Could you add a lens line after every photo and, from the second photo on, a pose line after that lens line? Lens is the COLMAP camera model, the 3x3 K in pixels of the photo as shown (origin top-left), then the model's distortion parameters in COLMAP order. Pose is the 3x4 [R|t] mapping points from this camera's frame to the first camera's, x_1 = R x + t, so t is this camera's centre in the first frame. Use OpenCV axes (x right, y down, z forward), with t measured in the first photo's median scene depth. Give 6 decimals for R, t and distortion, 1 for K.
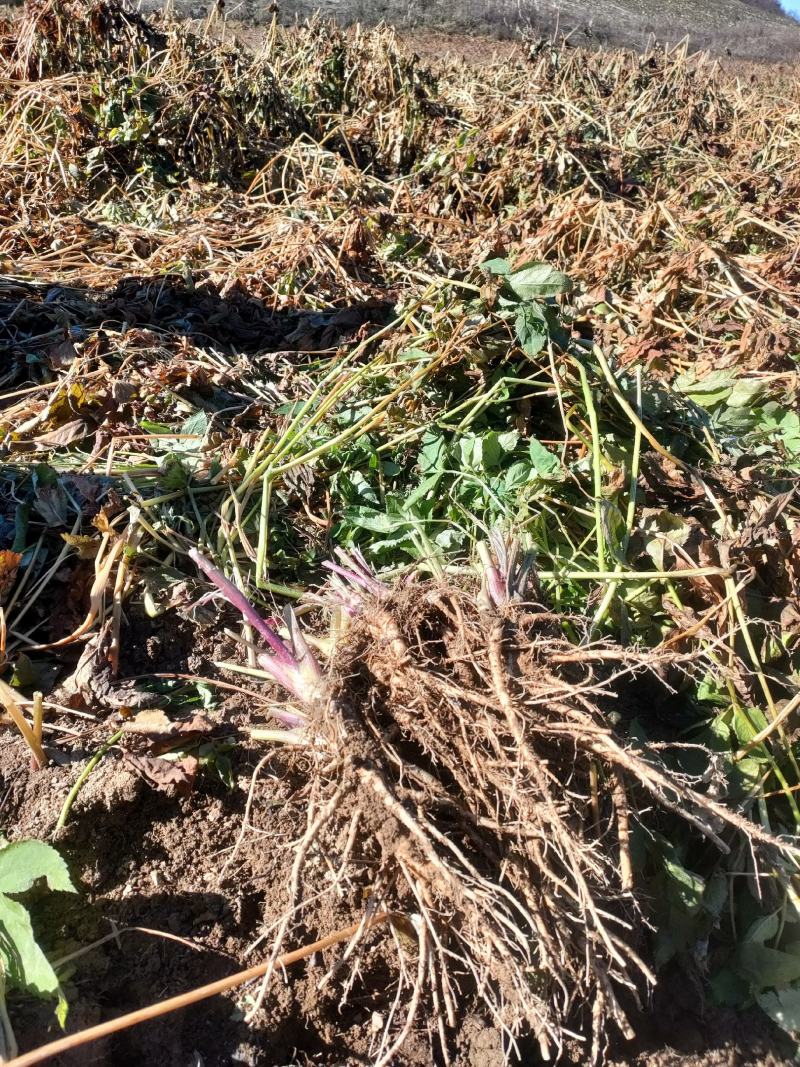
lens RADIAL K [[807.9, 0, 397.7], [0, 807.9, 531.0], [0, 0, 1]] dist [0.088671, -0.135725]
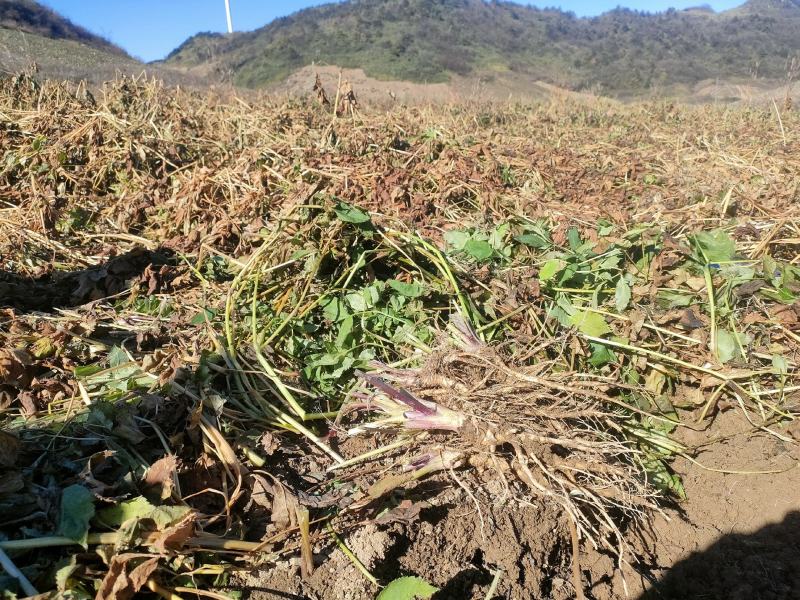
lens RADIAL K [[605.8, 0, 402.4], [0, 605.8, 301.5], [0, 0, 1]] dist [0.088671, -0.135725]
pose [[0.690341, -0.254438, 0.677267, -0.606519], [0.377366, 0.925324, -0.037022, -0.016083], [-0.617272, 0.281135, 0.734805, 0.058145]]
